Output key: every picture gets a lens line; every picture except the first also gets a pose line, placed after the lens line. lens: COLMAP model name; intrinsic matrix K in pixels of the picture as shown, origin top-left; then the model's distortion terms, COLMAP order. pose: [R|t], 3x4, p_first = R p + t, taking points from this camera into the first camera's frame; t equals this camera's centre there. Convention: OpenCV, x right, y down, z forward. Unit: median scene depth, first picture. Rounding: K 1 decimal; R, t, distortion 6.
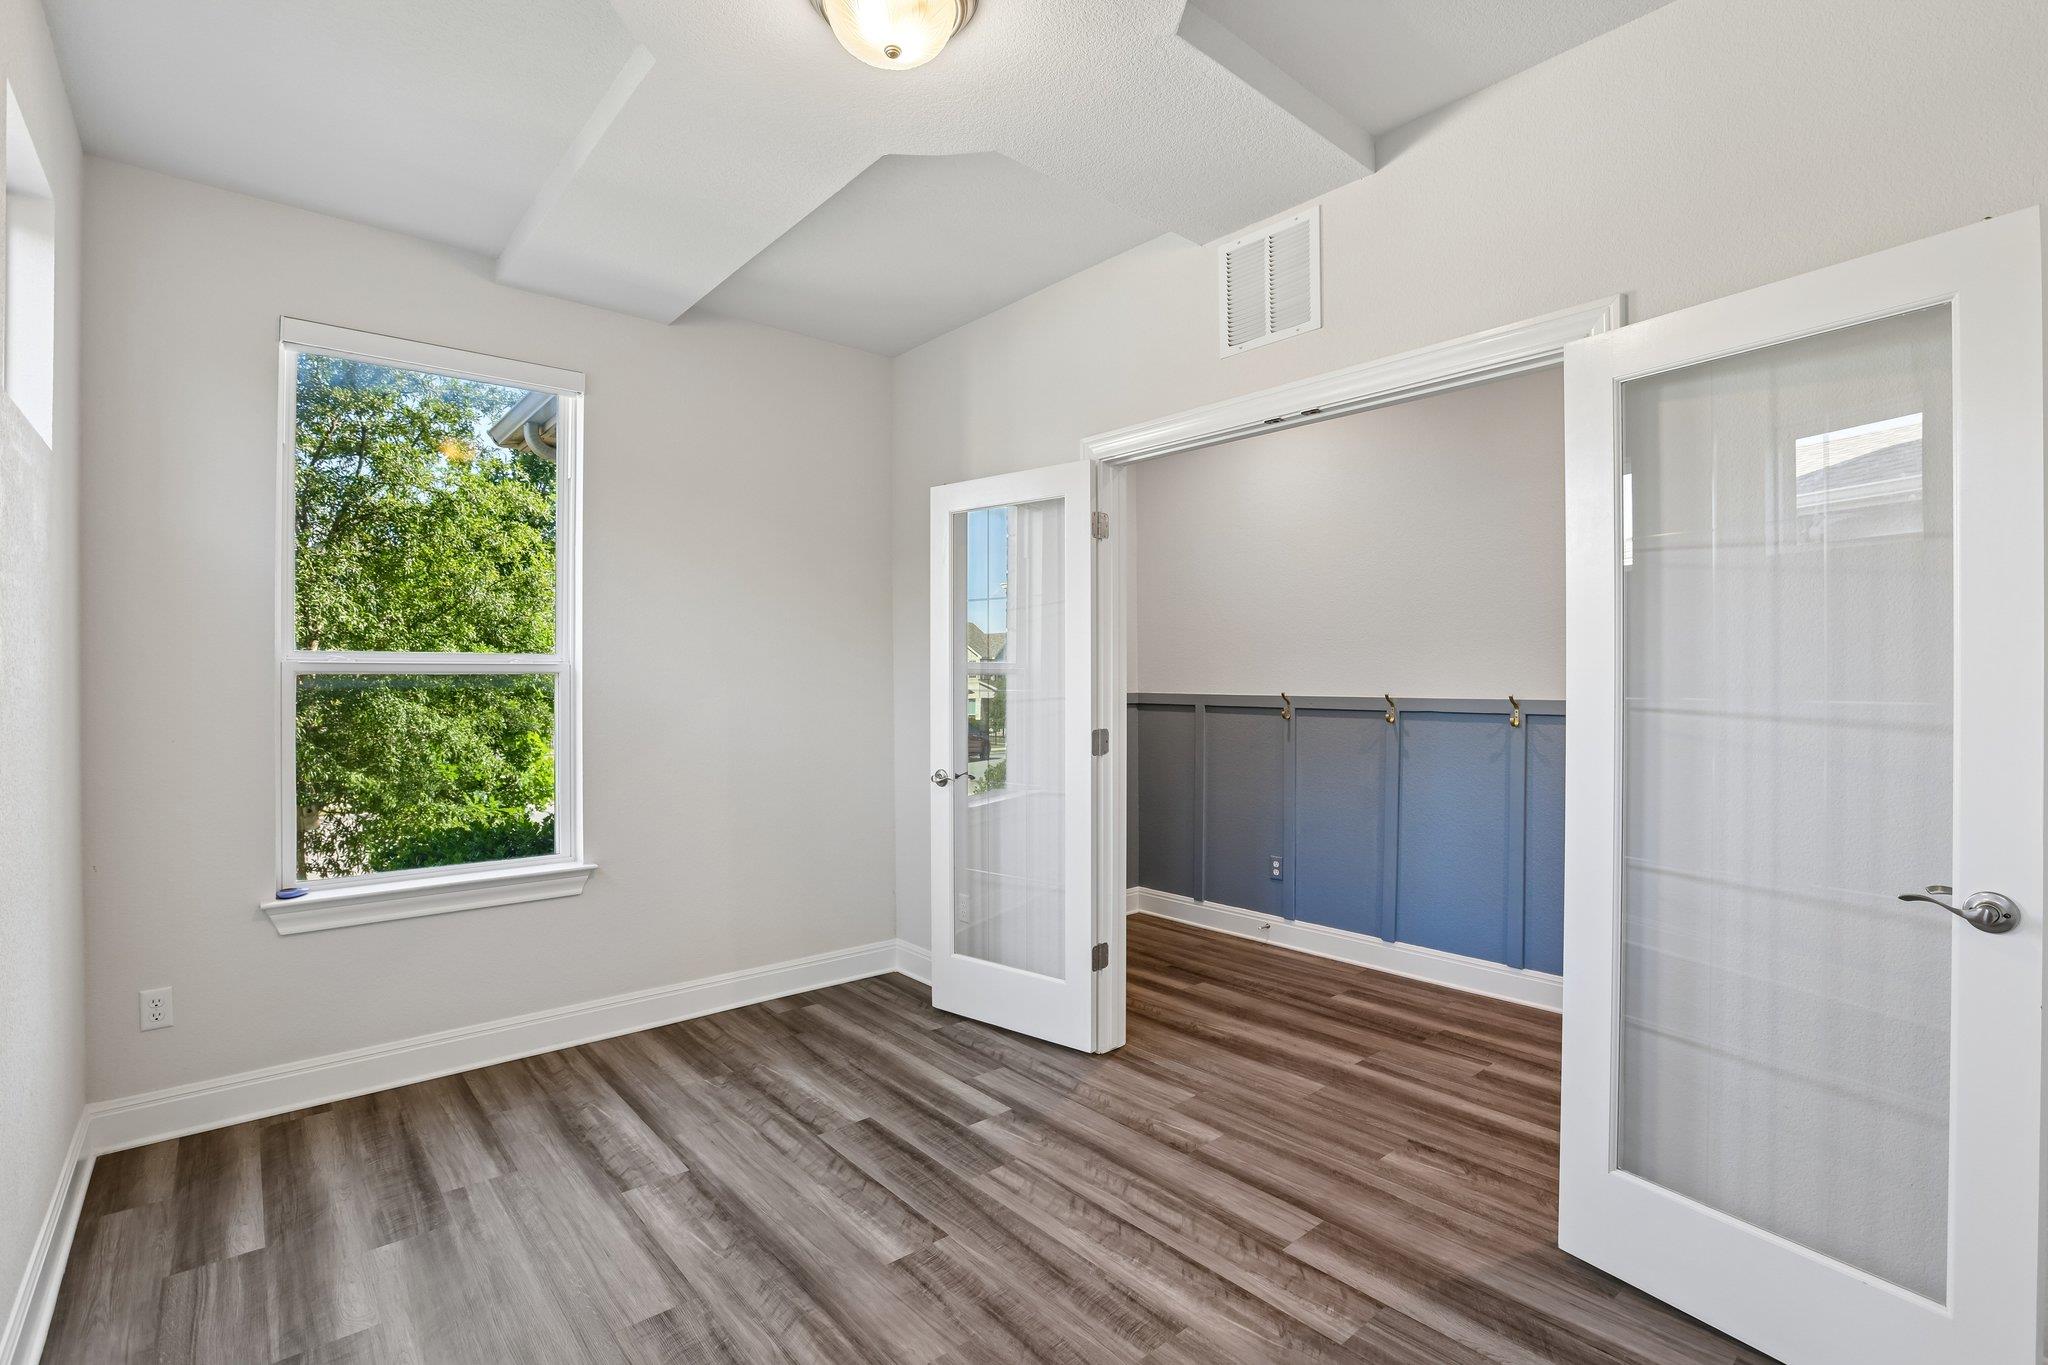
lens RADIAL K [[918.8, 0, 1031.5], [0, 918.8, 691.0], [0, 0, 1]] dist [-0.032650, 0.007336]
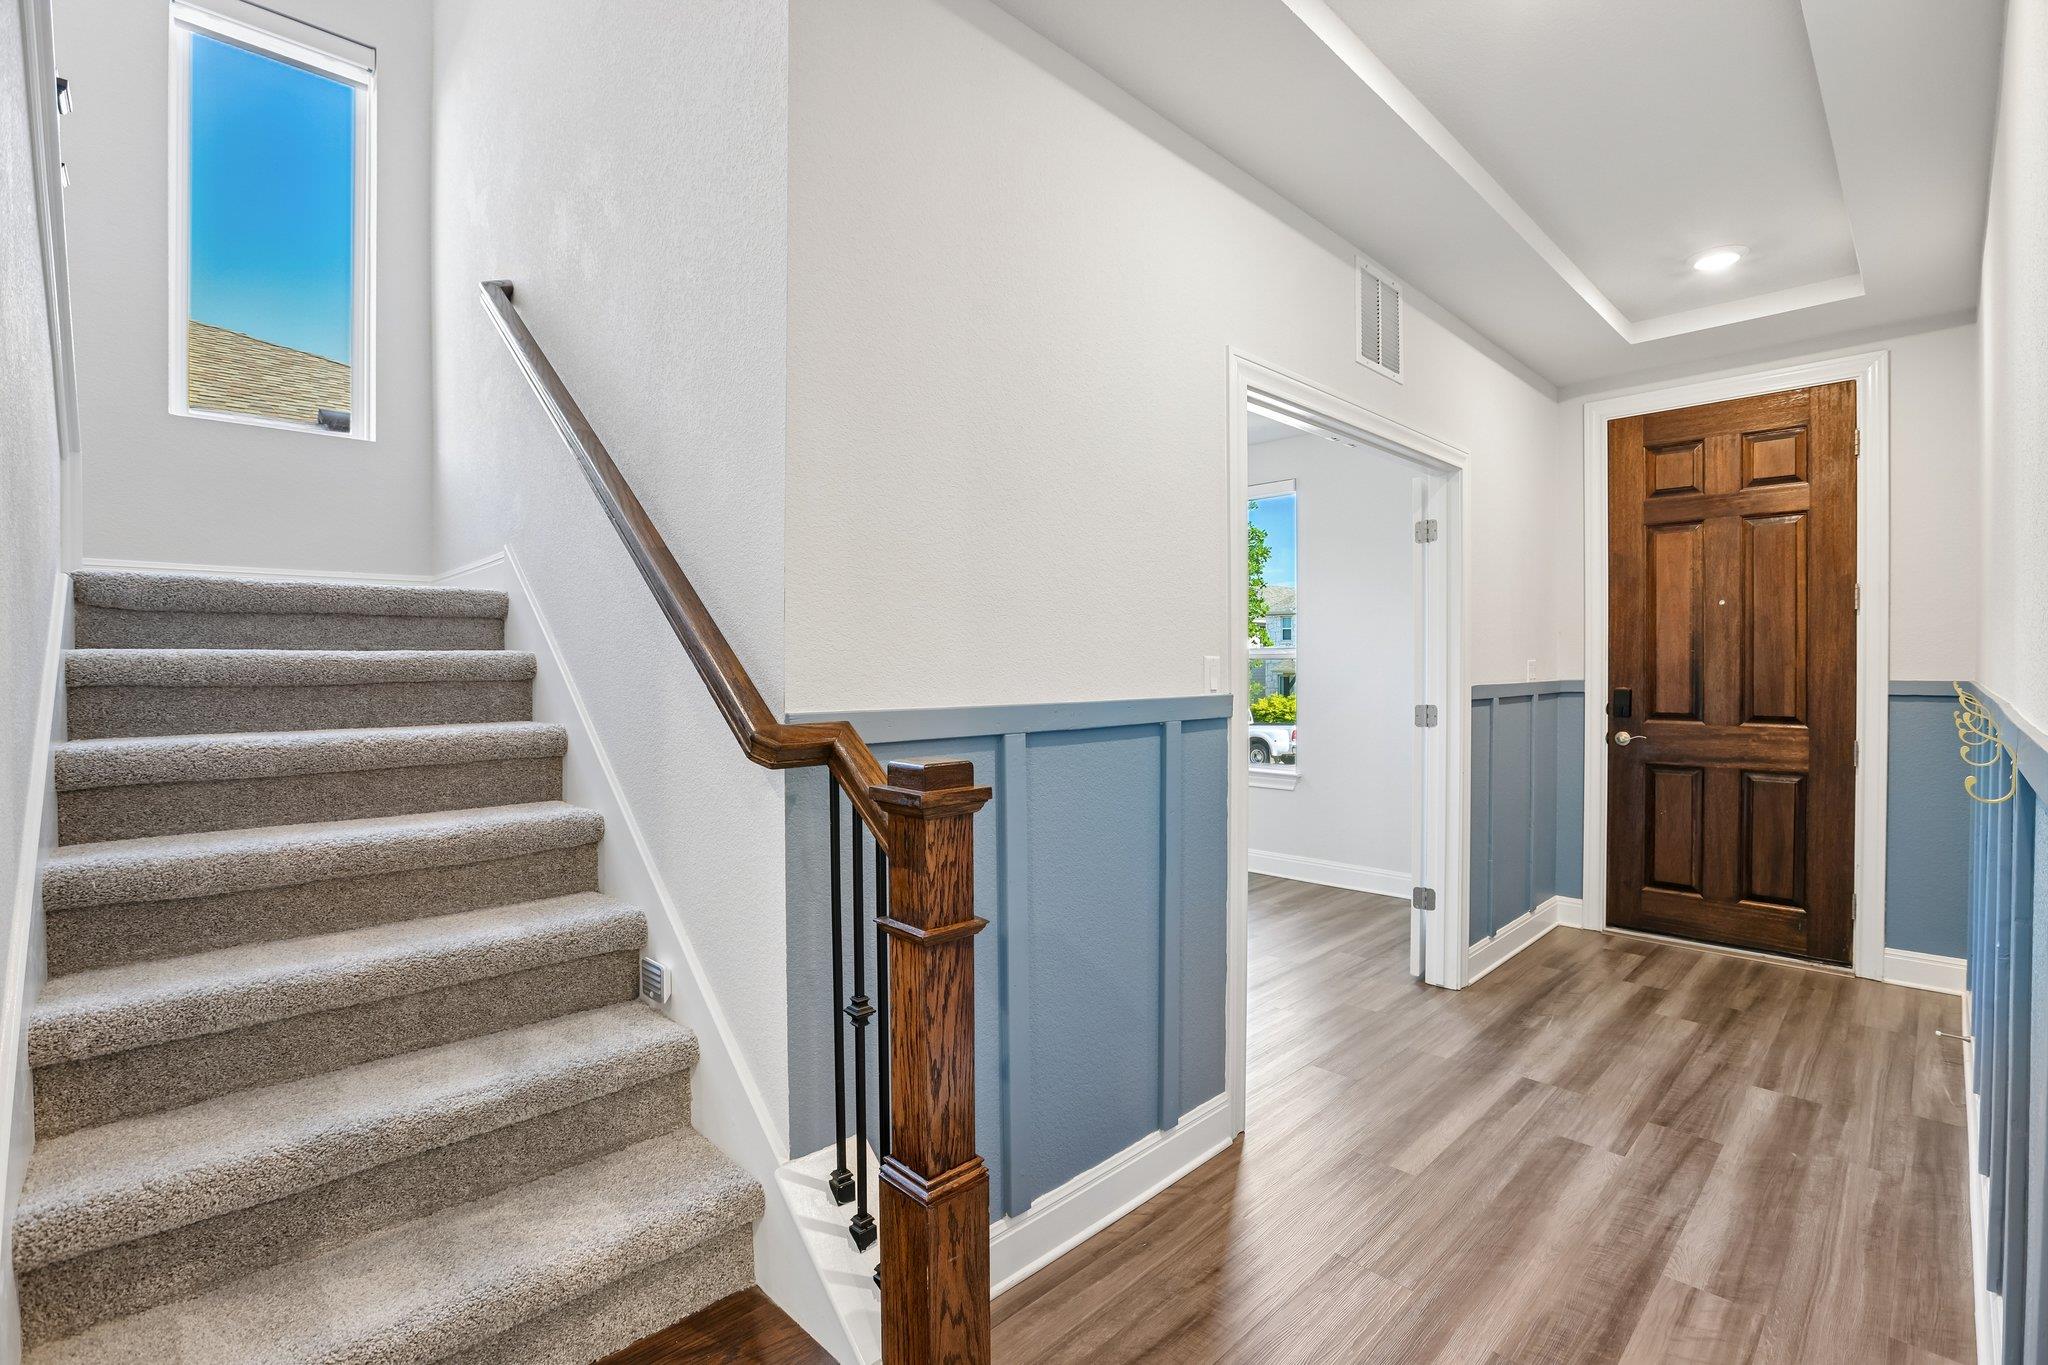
lens RADIAL K [[918.8, 0, 1029.6], [0, 918.8, 679.5], [0, 0, 1]] dist [-0.032650, 0.007336]
pose [[0.044112, 0.014411, -0.998923, 1.189144], [0.001661, 0.999894, 0.014498, -0.007915], [0.999025, -0.002299, 0.044083, 0.438342]]
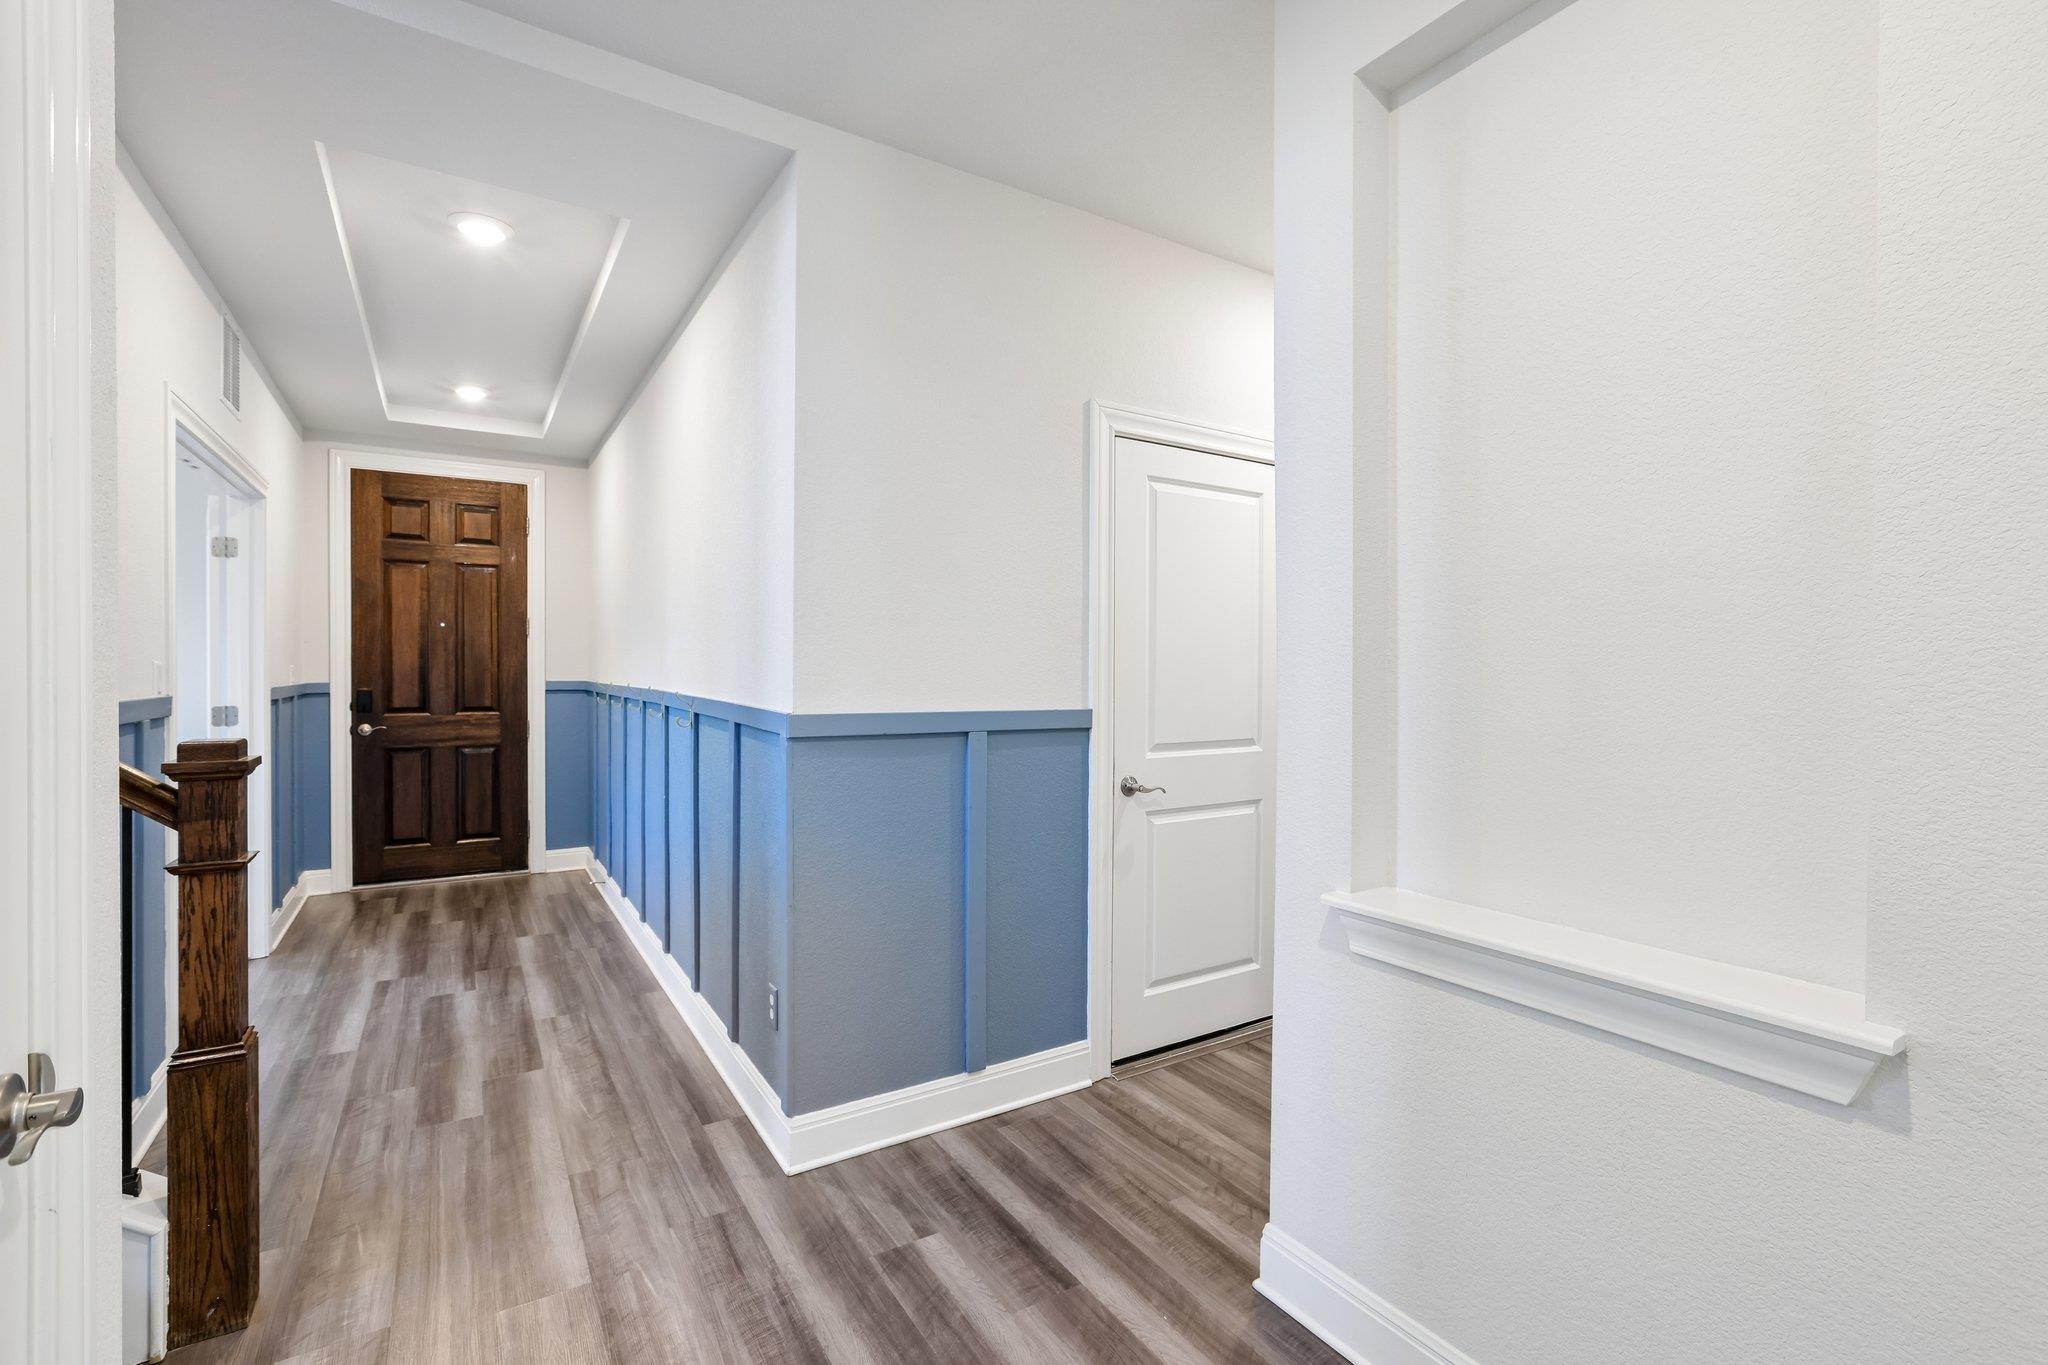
lens RADIAL K [[918.8, 0, 1041.5], [0, 918.8, 675.7], [0, 0, 1]] dist [-0.032650, 0.007336]
pose [[0.987844, 0.003834, -0.155404, 1.359266], [-0.003267, 0.999987, 0.003903, -0.008834], [0.155417, -0.003348, 0.987843, -0.055310]]
